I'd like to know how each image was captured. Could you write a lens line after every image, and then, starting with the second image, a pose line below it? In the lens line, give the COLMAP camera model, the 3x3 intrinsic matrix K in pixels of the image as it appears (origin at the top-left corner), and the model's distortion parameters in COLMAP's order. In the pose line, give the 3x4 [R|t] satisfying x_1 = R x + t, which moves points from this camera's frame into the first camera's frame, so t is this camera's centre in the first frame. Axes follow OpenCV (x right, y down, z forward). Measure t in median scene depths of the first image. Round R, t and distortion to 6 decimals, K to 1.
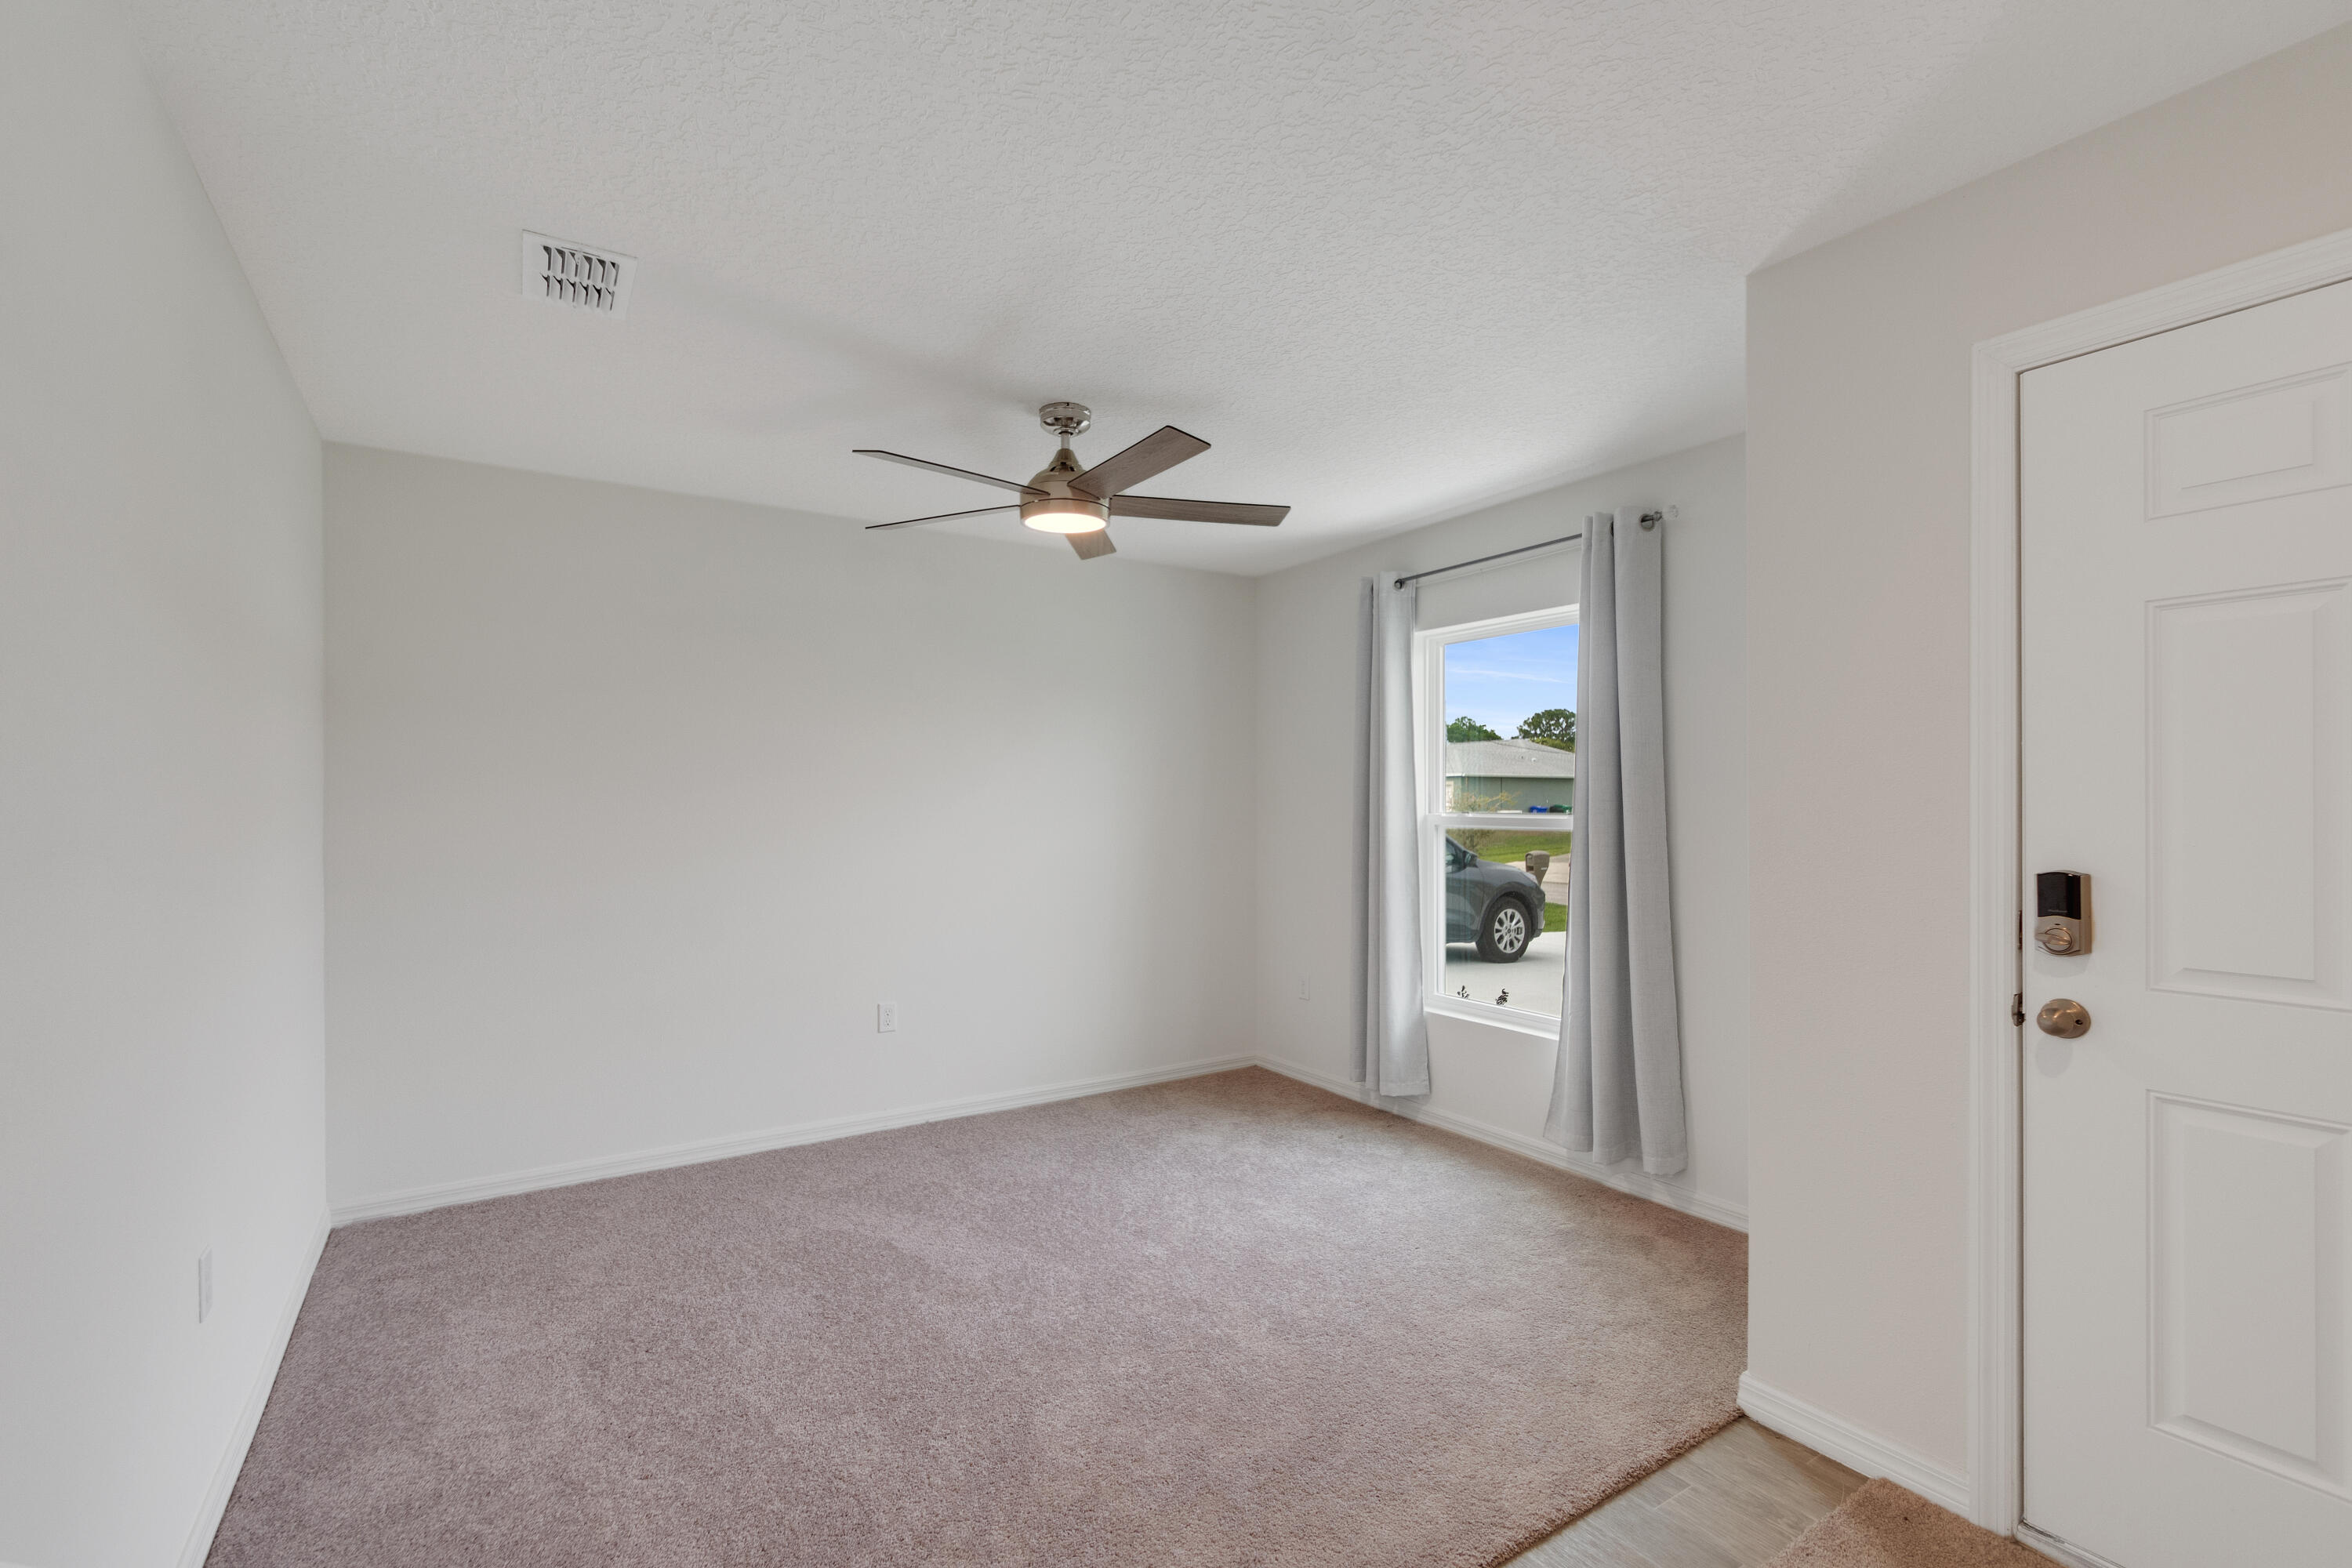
lens RADIAL K [[1027.3, 0, 1155.6], [0, 1027.3, 801.5], [0, 0, 1]] dist [0.001886, -0.000654]
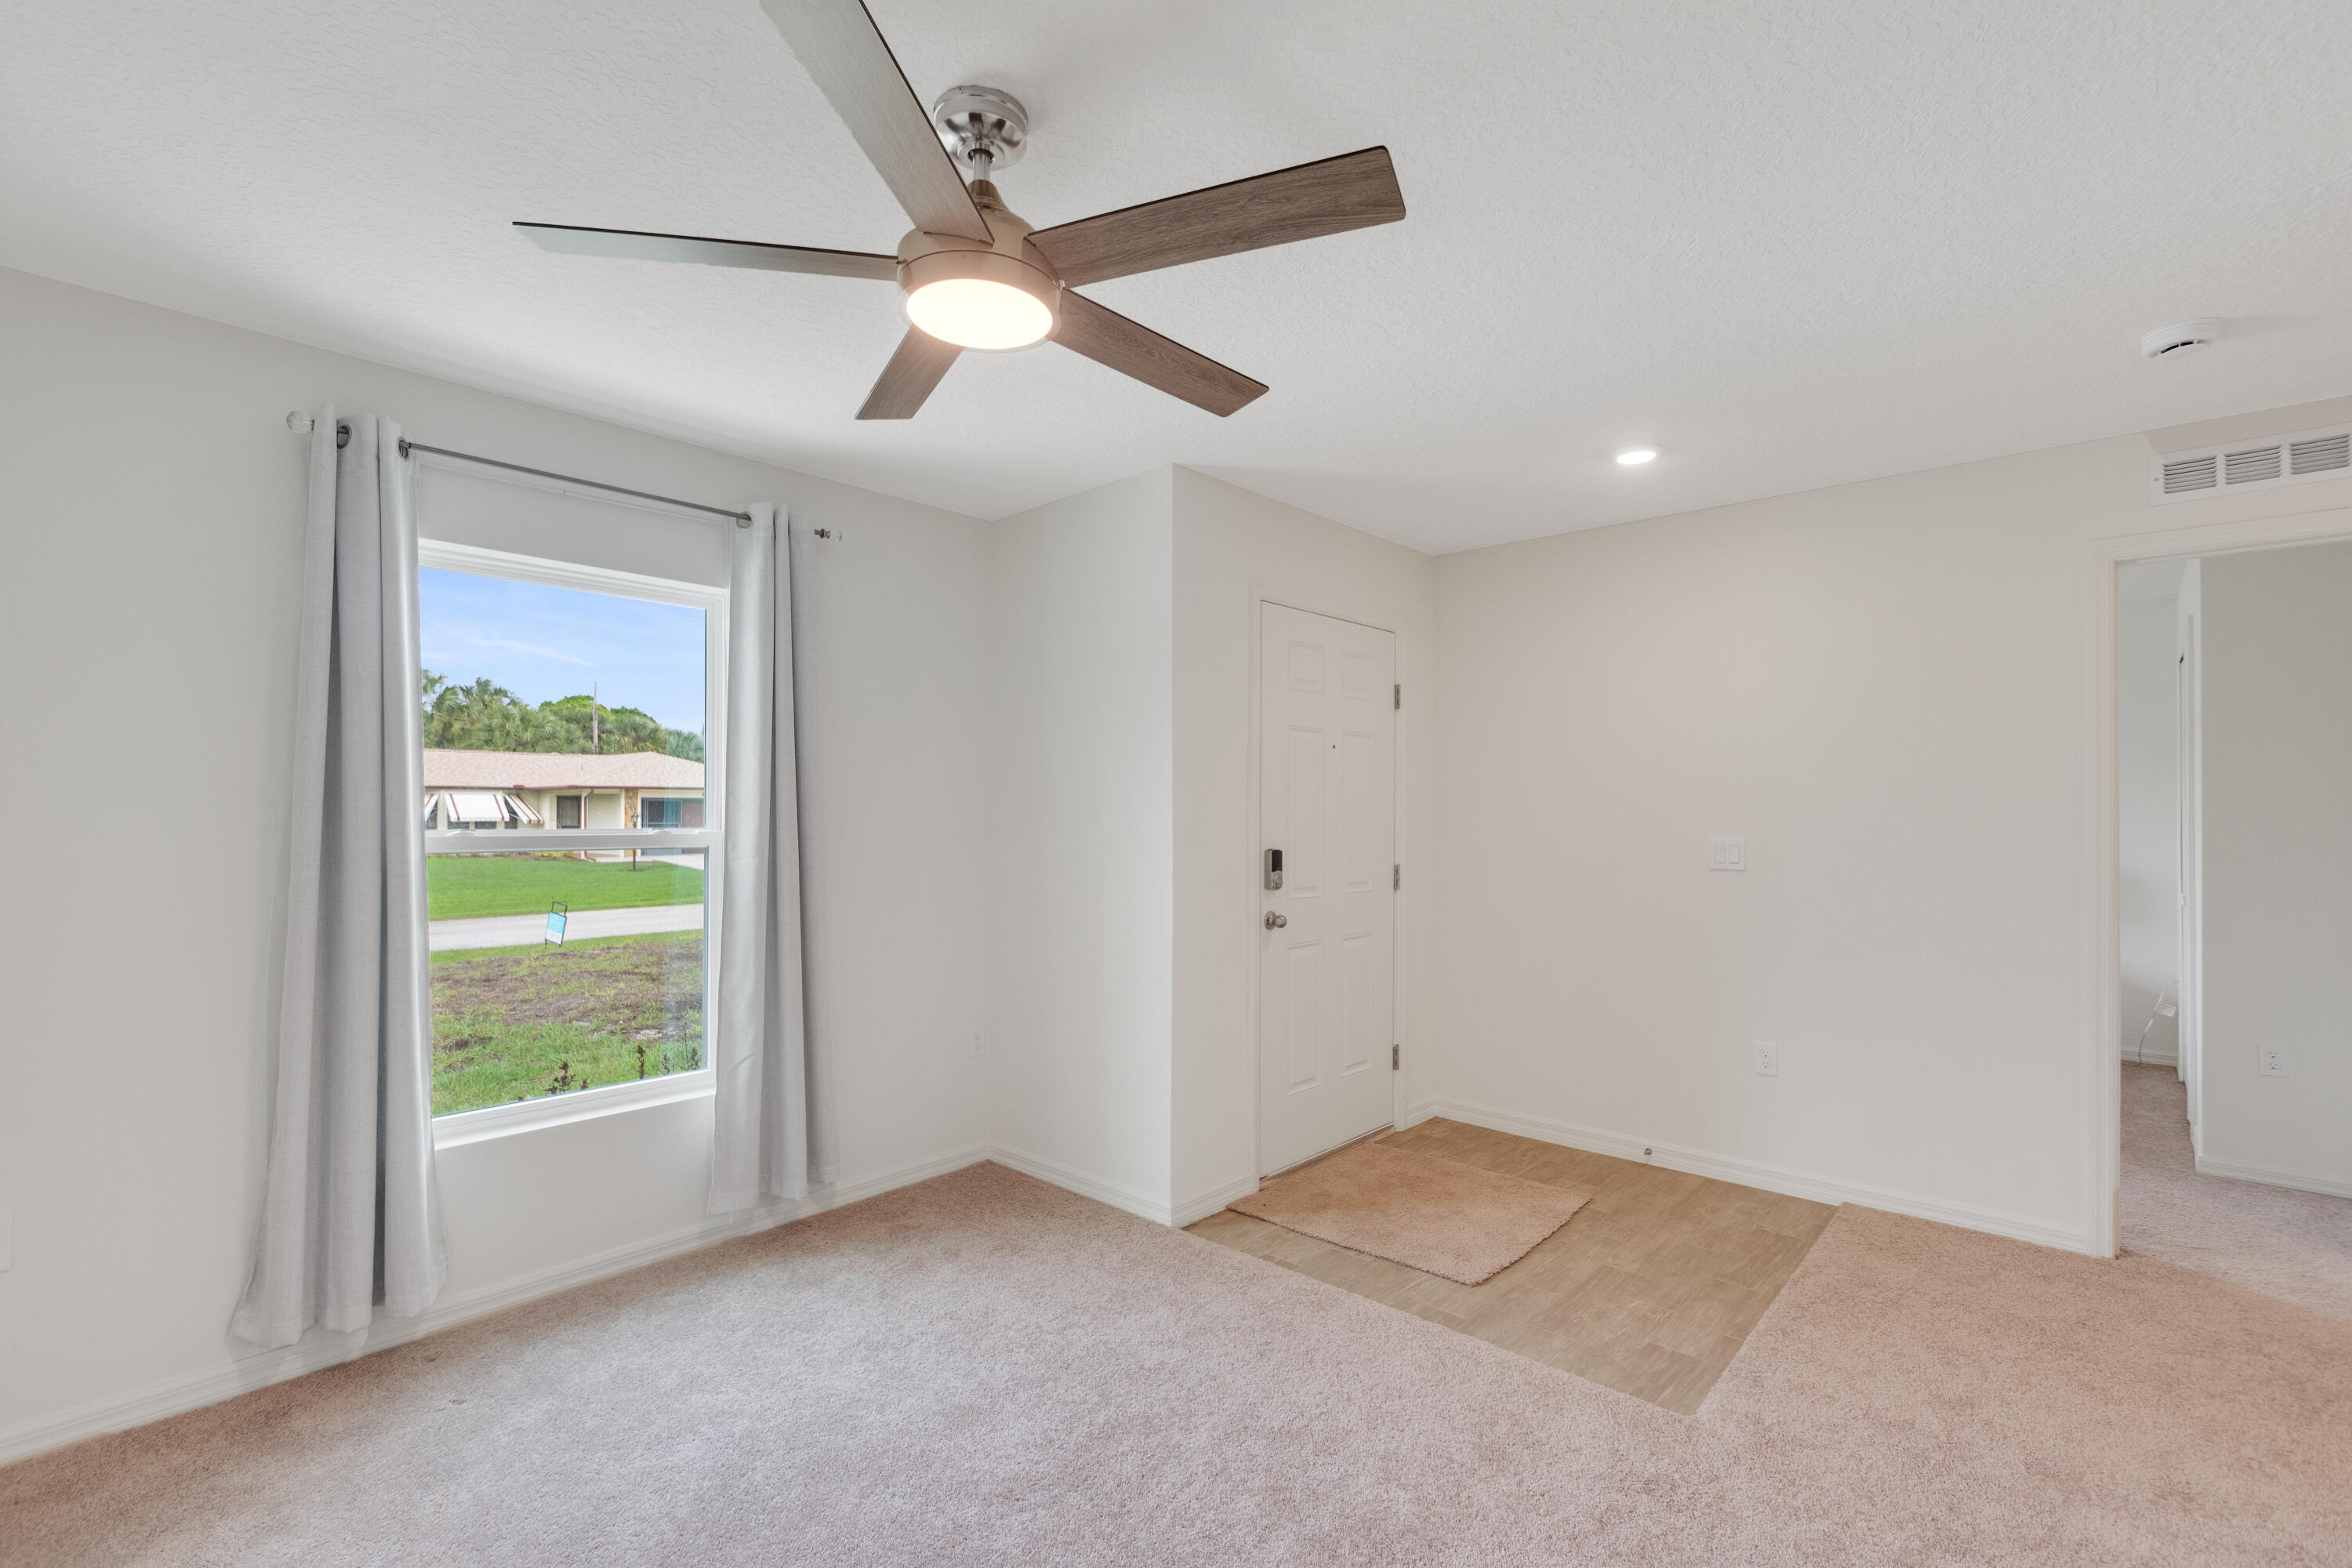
lens RADIAL K [[1027.3, 0, 1155.6], [0, 1027.3, 801.5], [0, 0, 1]] dist [0.001886, -0.000654]
pose [[-0.244904, 0.013342, 0.969456, -0.626263], [-0.002382, 0.999894, -0.014363, 0.000616], [-0.969544, -0.005827, -0.244846, 1.011251]]
